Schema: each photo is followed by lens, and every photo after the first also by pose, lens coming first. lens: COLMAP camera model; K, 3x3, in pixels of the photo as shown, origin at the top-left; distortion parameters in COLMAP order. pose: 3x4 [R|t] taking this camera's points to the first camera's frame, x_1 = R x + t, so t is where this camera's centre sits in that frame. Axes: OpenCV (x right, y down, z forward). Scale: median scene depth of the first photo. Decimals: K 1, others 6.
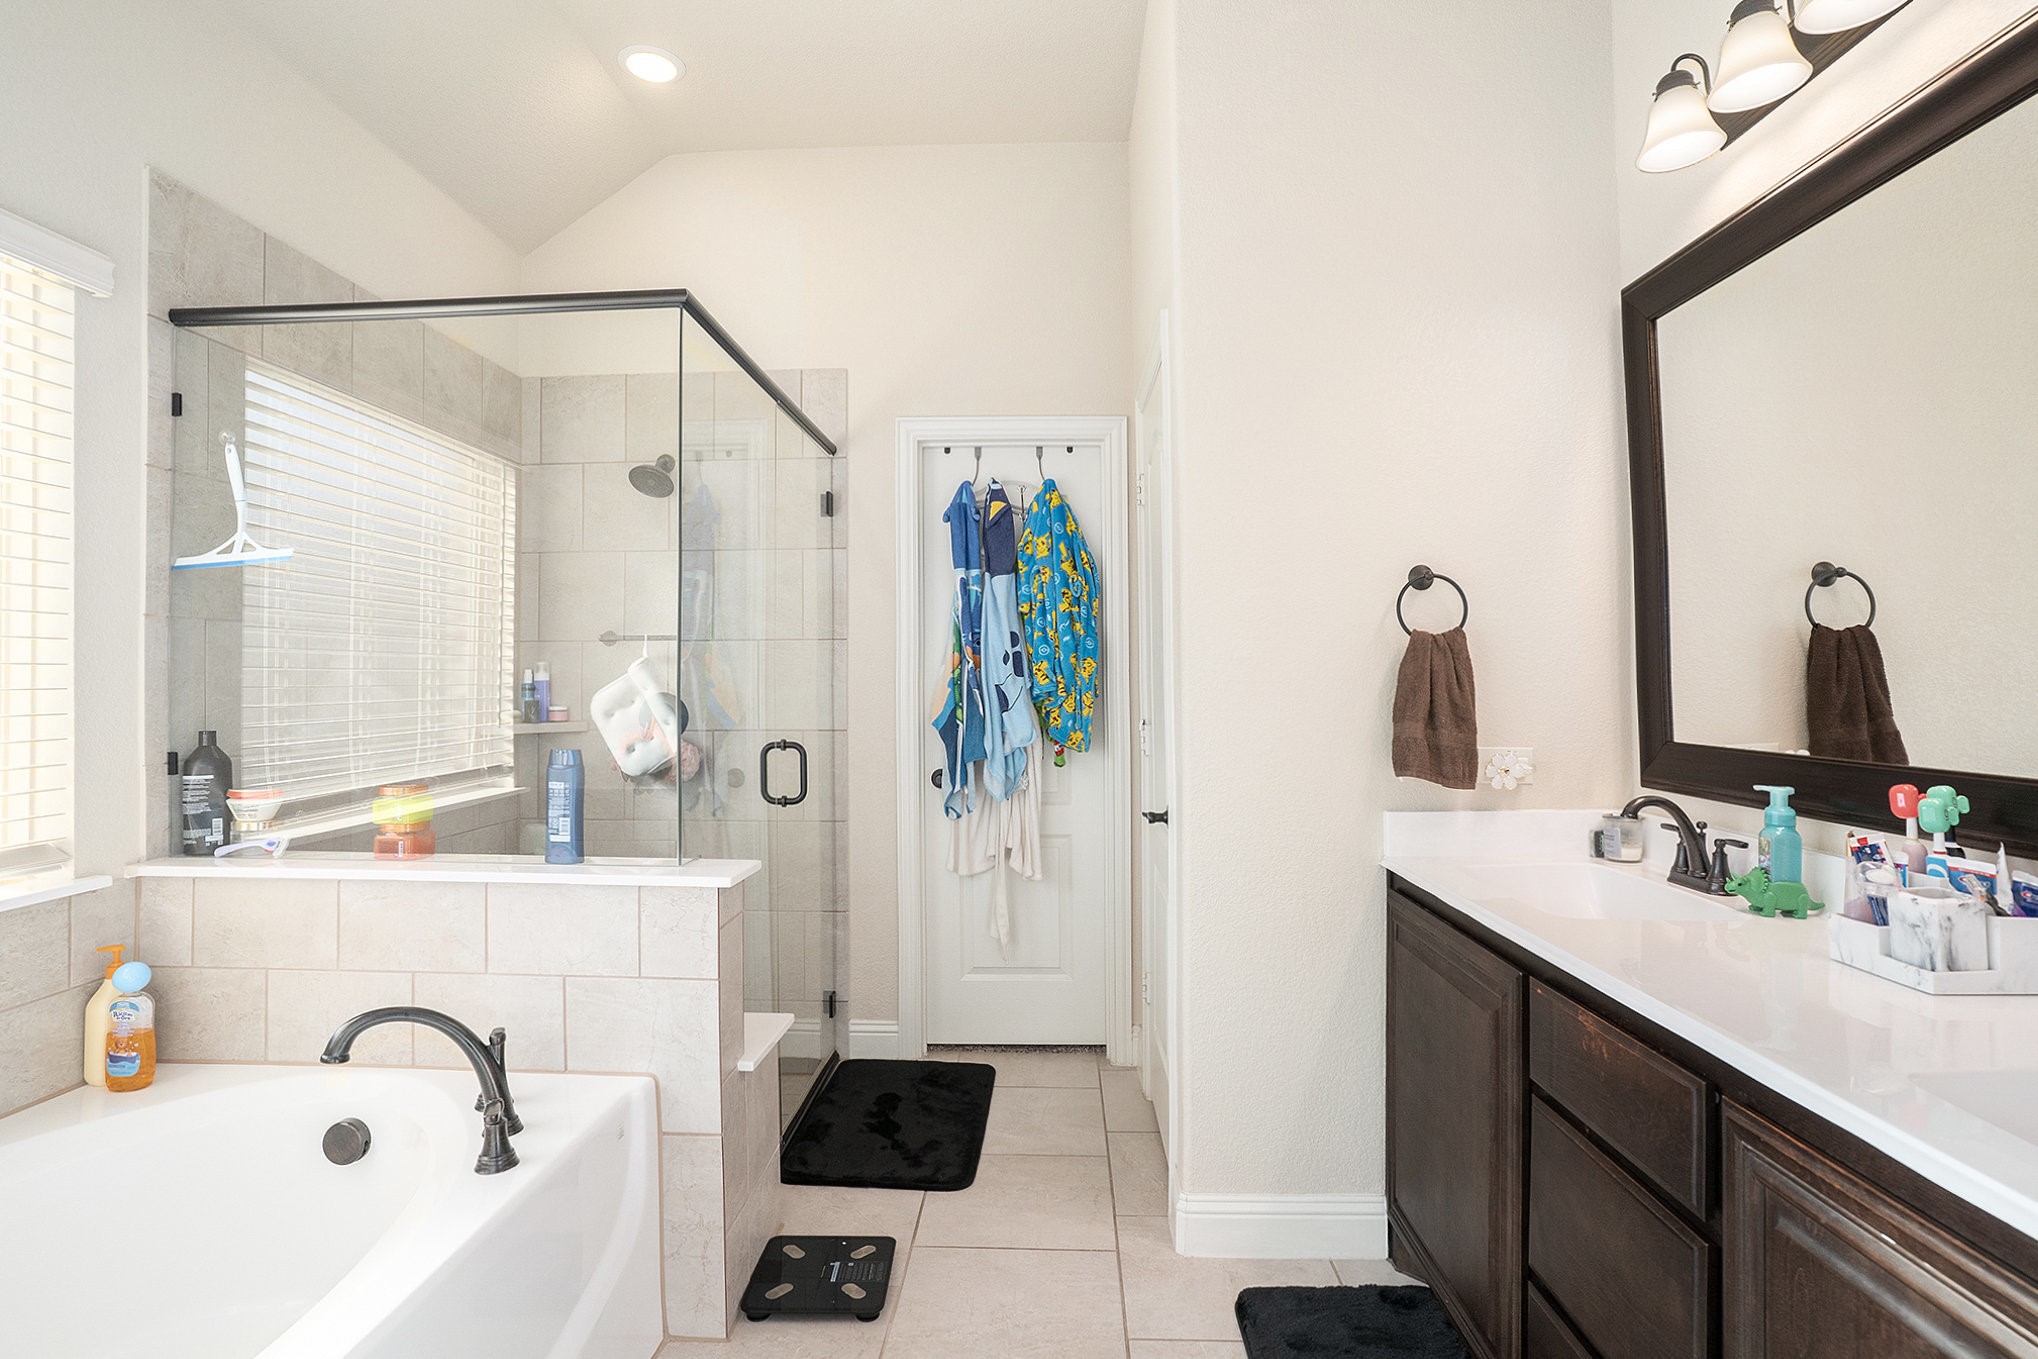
lens RADIAL K [[1020.6, 0, 1026.1], [0, 1020.6, 678.3], [0, 0, 1]] dist [-0.050822, 0.021964]
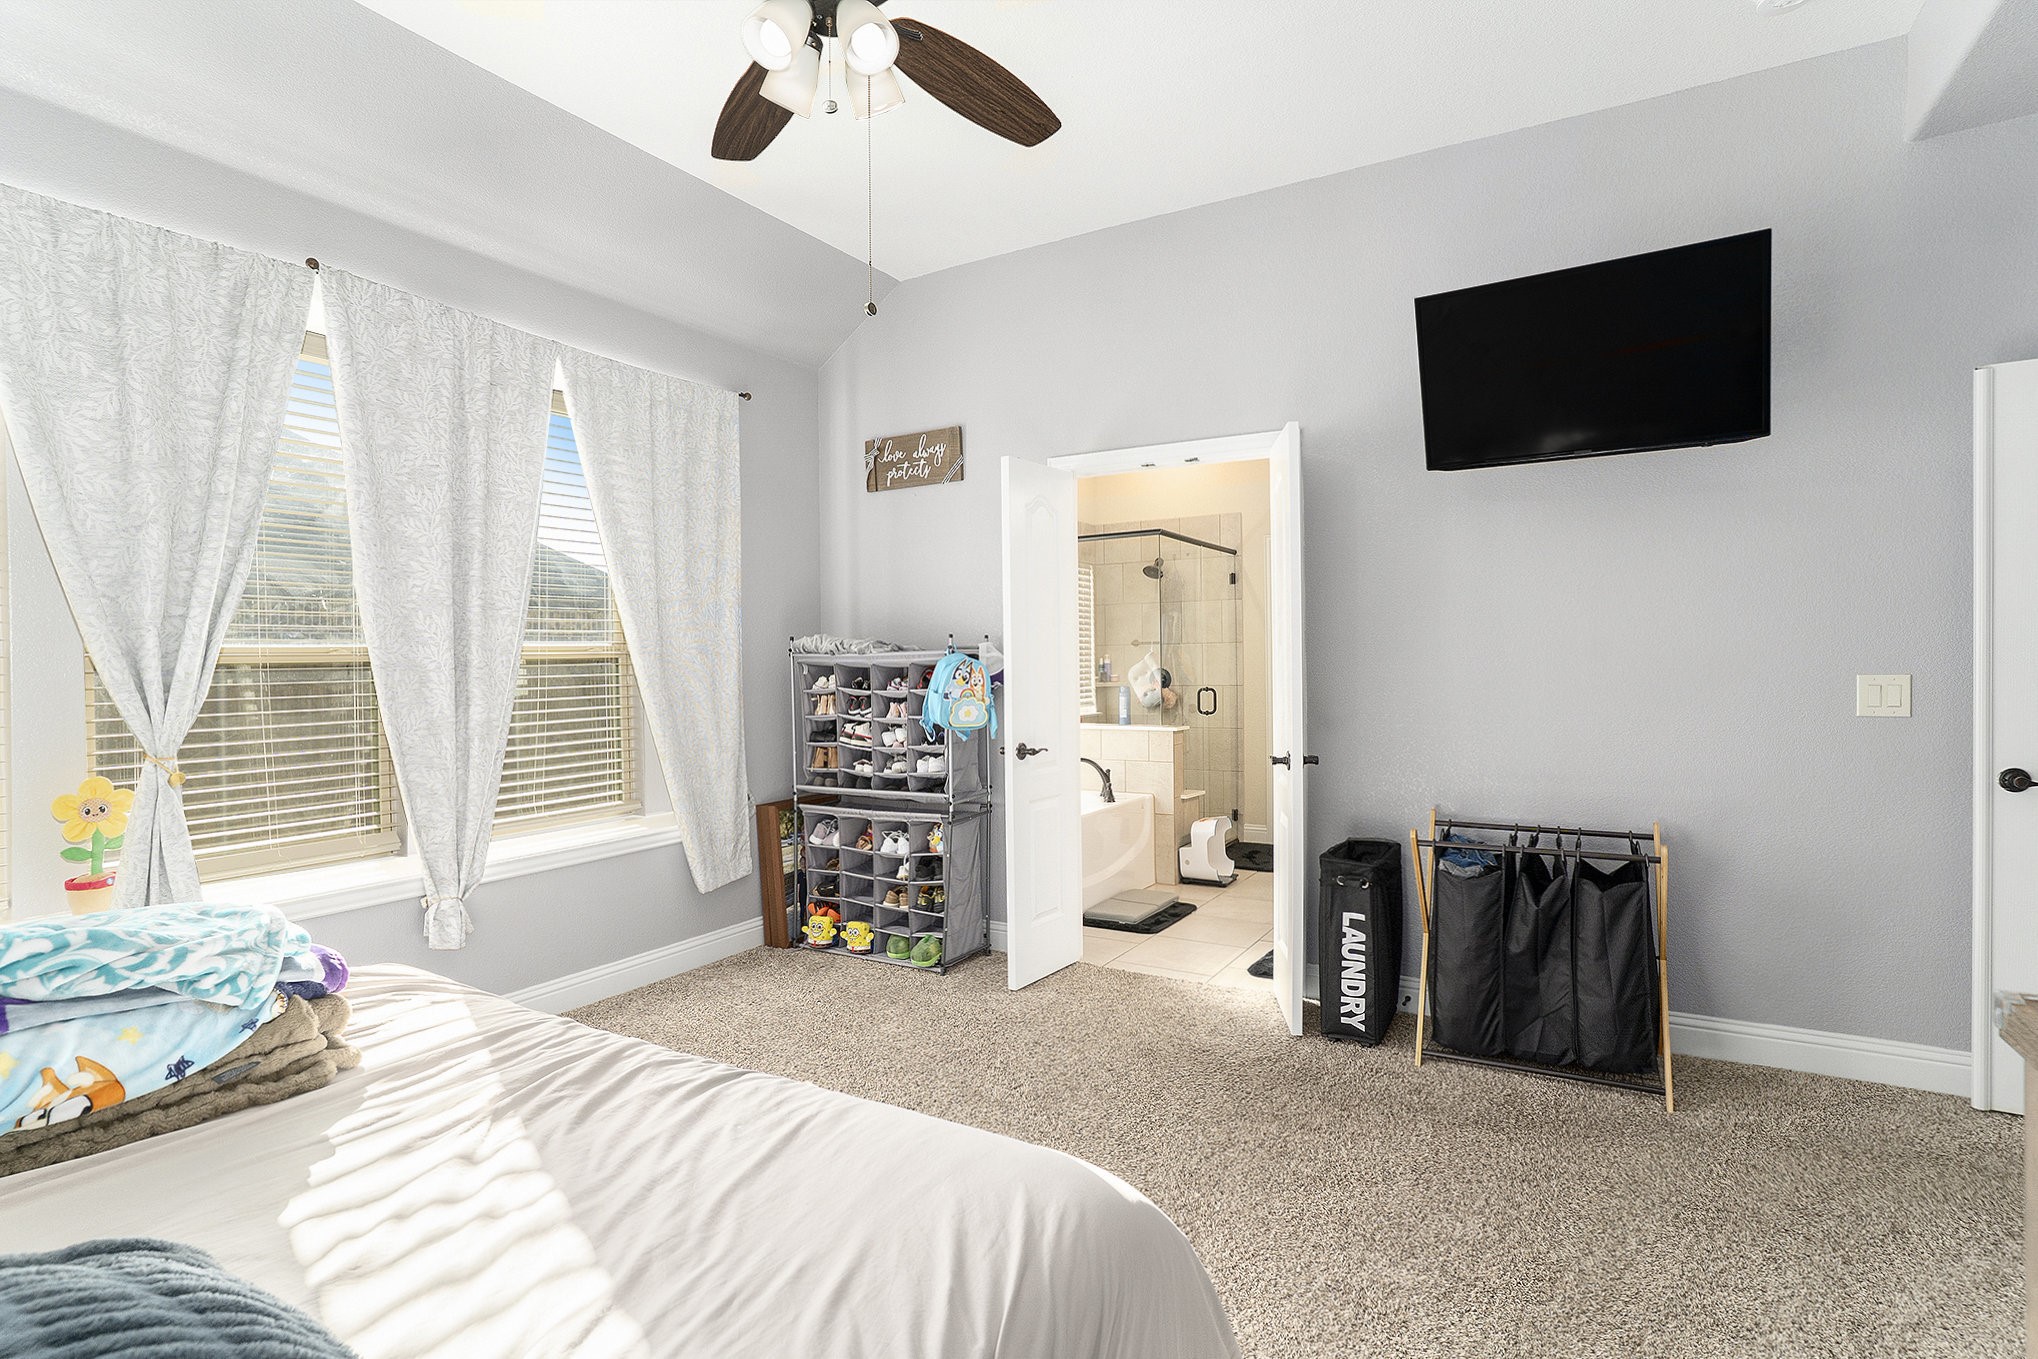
lens RADIAL K [[1020.6, 0, 1018.2], [0, 1020.6, 676.9], [0, 0, 1]] dist [-0.050822, 0.021964]
pose [[0.879790, -0.001273, -0.475361, 0.415160], [0.009020, 0.999861, 0.014015, -0.000358], [0.475277, -0.016618, 0.879679, -1.068293]]
